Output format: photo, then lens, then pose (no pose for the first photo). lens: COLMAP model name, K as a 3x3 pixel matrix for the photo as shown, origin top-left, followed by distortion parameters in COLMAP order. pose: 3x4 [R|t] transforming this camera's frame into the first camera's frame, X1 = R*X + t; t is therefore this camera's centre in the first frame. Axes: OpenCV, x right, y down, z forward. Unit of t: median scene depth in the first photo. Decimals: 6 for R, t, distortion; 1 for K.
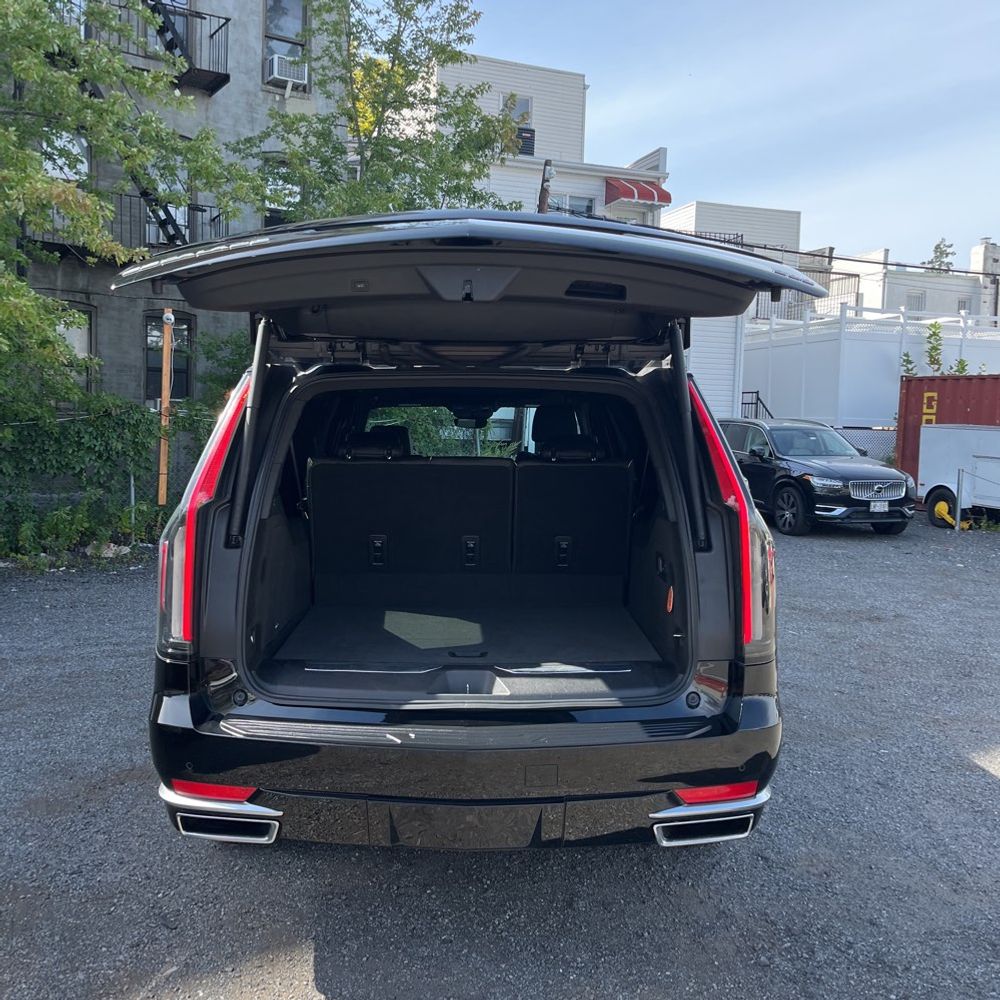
lens RADIAL K [[1013.9, 0, 494.9], [0, 1013.9, 488.3], [0, 0, 1]] dist [0.011053, 0.014788]
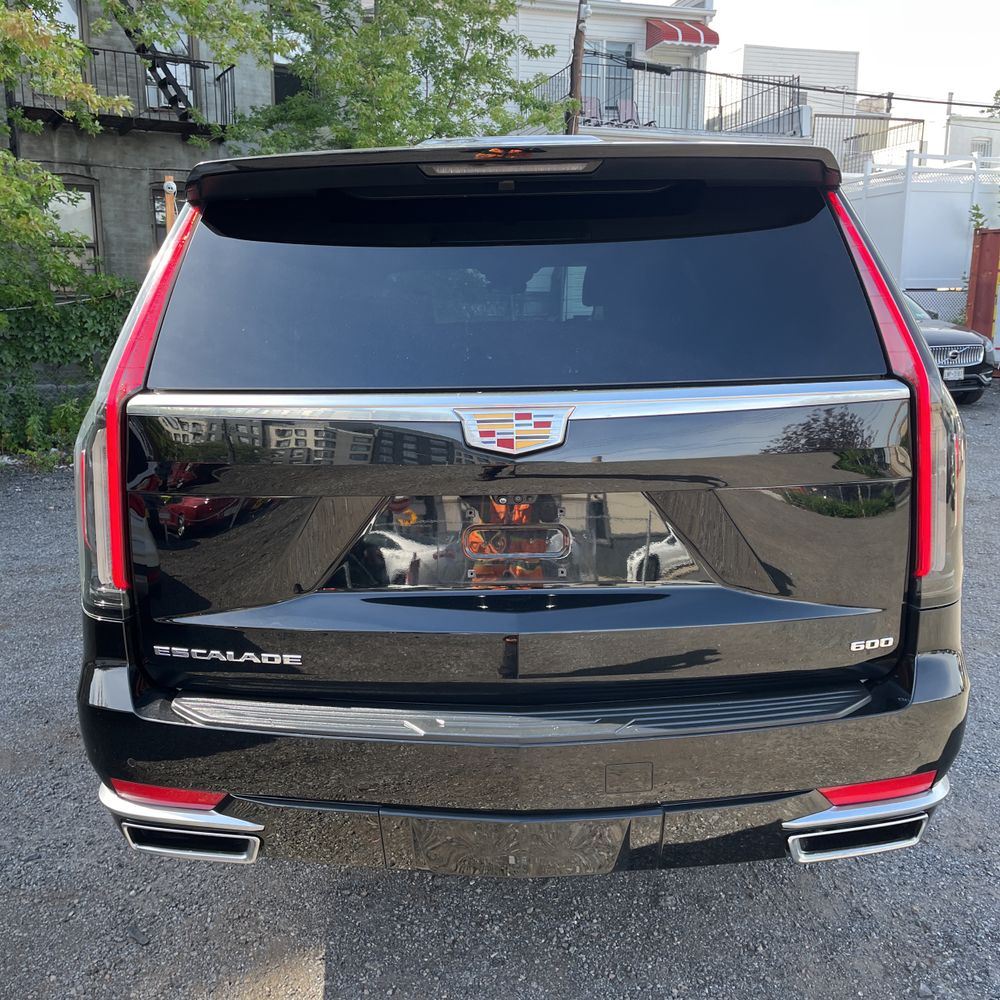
lens RADIAL K [[1007.4, 0, 503.7], [0, 1007.4, 499.1], [0, 0, 1]] dist [0.070197, -0.088282]
pose [[0.999300, -0.023513, -0.029103, -0.002184], [0.027058, 0.991393, 0.128091, 0.000794], [0.025840, -0.128788, 0.991335, 0.050714]]
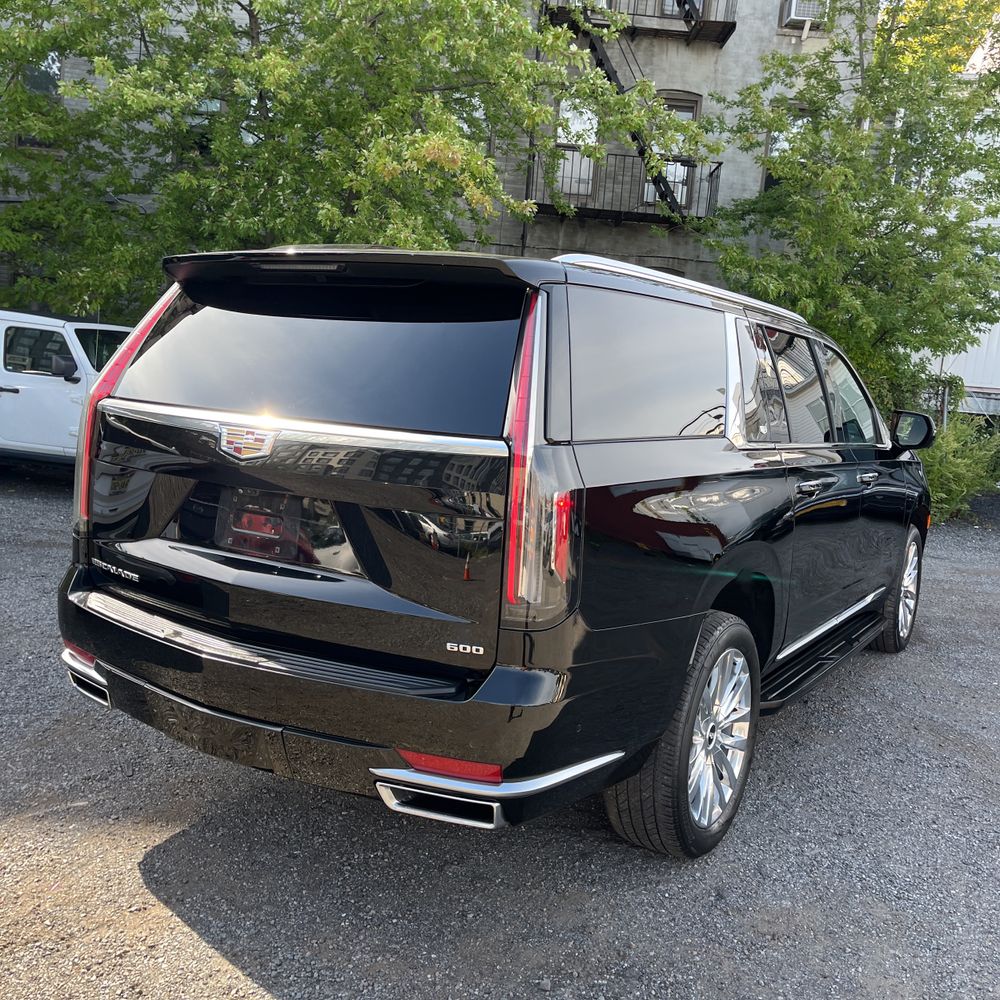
lens RADIAL K [[1007.9, 0, 500.0], [0, 1007.9, 500.0], [0, 0, 1]] dist [0.035570, -0.026043]
pose [[0.848094, 0.110507, -0.518194, 0.105150], [-0.087528, 0.993792, 0.068679, 0.001948], [0.522567, -0.012890, 0.852501, 0.045891]]
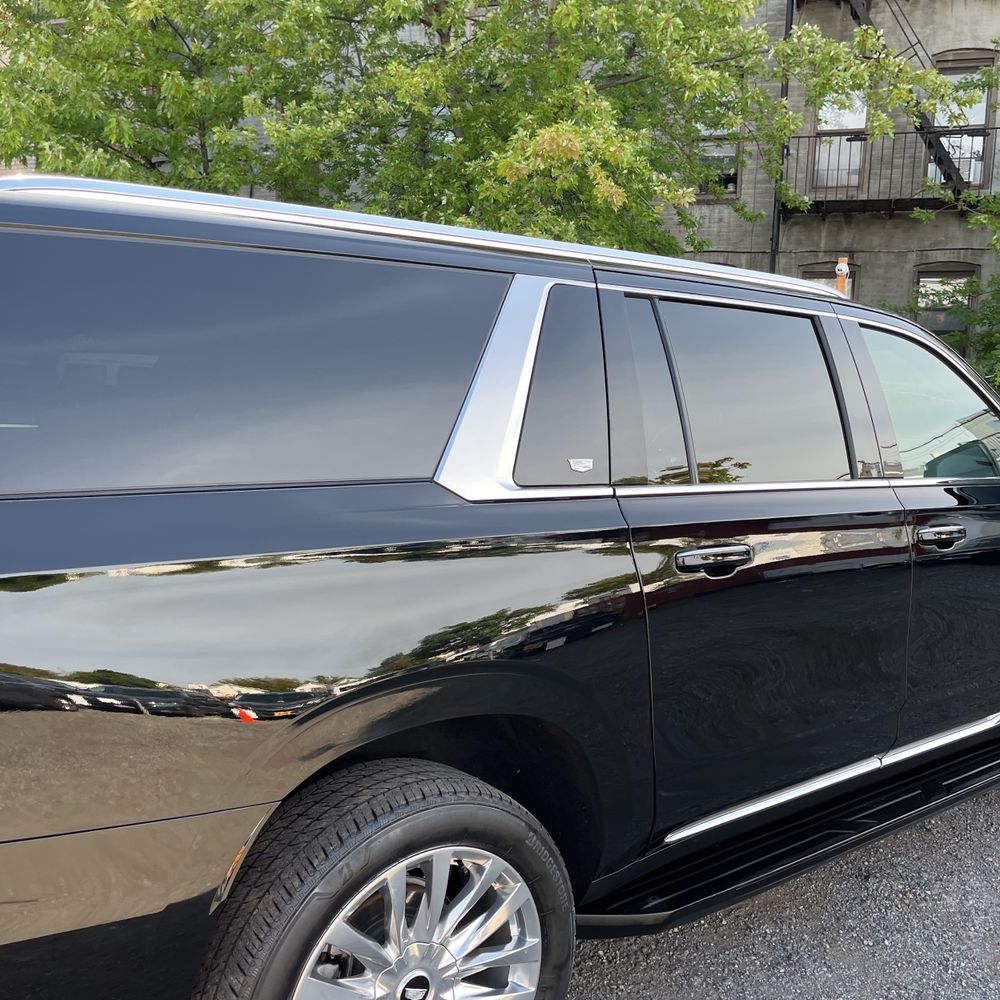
lens RADIAL K [[1007.4, 0, 503.7], [0, 1007.4, 499.1], [0, 0, 1]] dist [0.070197, -0.088282]
pose [[0.624943, 0.088355, -0.775654, 0.137448], [-0.063485, 0.996036, 0.062309, -0.007021], [0.778085, 0.010303, 0.628075, 0.184248]]
